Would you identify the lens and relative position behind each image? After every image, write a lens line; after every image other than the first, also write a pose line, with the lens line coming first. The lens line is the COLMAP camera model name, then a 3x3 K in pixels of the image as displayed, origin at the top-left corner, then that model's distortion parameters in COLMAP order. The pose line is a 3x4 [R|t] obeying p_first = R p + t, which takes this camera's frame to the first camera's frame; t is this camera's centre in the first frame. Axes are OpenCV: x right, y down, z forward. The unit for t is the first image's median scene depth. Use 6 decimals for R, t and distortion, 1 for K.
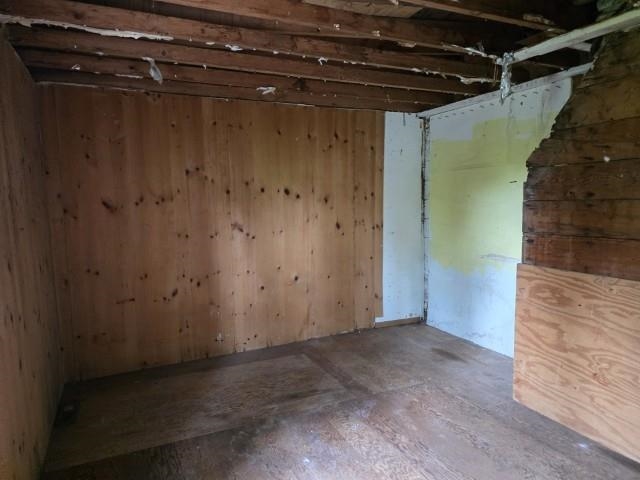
lens RADIAL K [[440.3, 0, 323.5], [0, 440.3, 239.1], [0, 0, 1]] dist [0.040024, -0.022506]
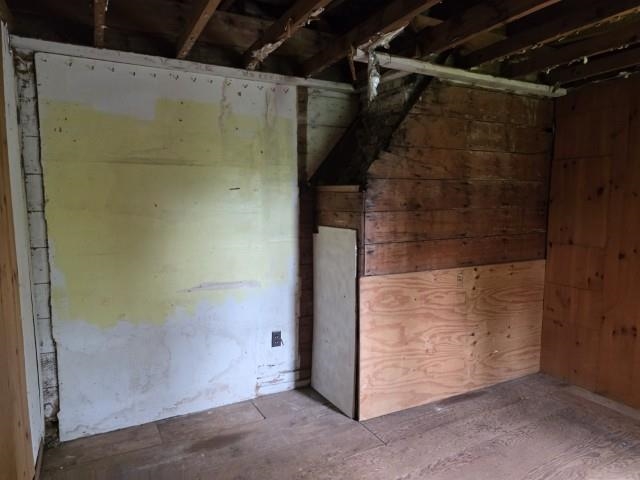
lens RADIAL K [[440.3, 0, 325.0], [0, 440.3, 244.1], [0, 0, 1]] dist [0.040024, -0.022506]
pose [[-0.038810, -0.090276, 0.995160, -0.548776], [0.093170, 0.991245, 0.093554, -0.125090], [-0.994894, 0.096350, -0.030060, 1.222703]]
